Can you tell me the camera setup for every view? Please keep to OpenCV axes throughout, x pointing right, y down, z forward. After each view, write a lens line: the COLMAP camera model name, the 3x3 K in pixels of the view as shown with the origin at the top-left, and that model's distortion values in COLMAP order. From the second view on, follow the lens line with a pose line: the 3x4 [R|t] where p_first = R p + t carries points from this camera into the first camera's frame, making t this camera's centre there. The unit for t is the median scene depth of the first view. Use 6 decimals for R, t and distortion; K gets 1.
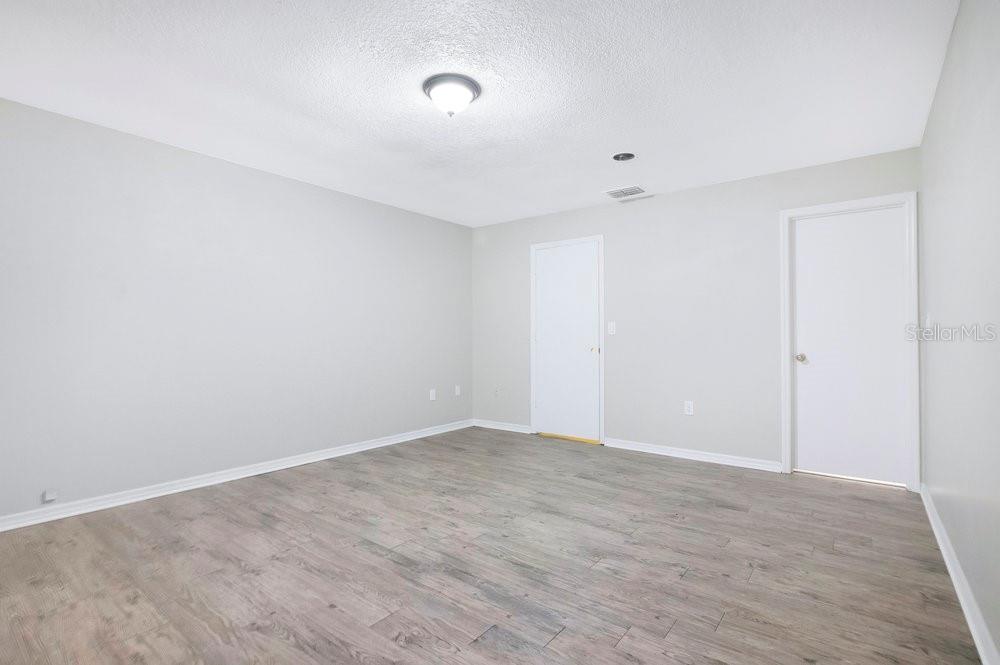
lens RADIAL K [[468.1, 0, 501.7], [0, 468.1, 339.3], [0, 0, 1]] dist [-0.010215, -0.000462]
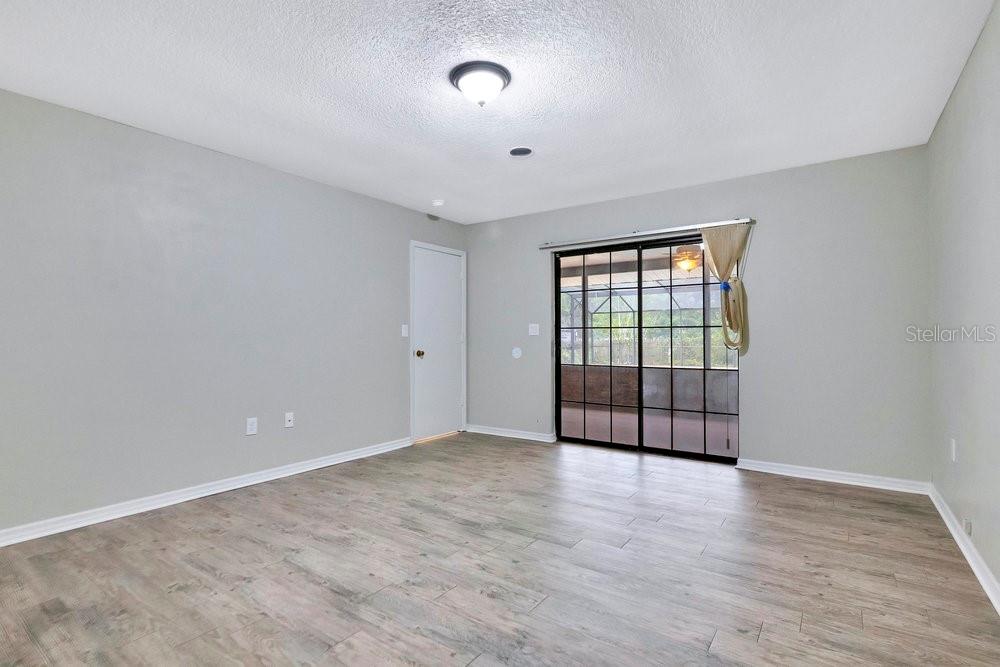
lens RADIAL K [[468.1, 0, 501.7], [0, 468.1, 340.3], [0, 0, 1]] dist [-0.010215, -0.000462]
pose [[-0.998918, 0.003764, -0.046346, -0.109386], [0.003448, 0.999970, 0.006912, -0.008390], [0.046371, 0.006745, -0.998902, 2.005400]]
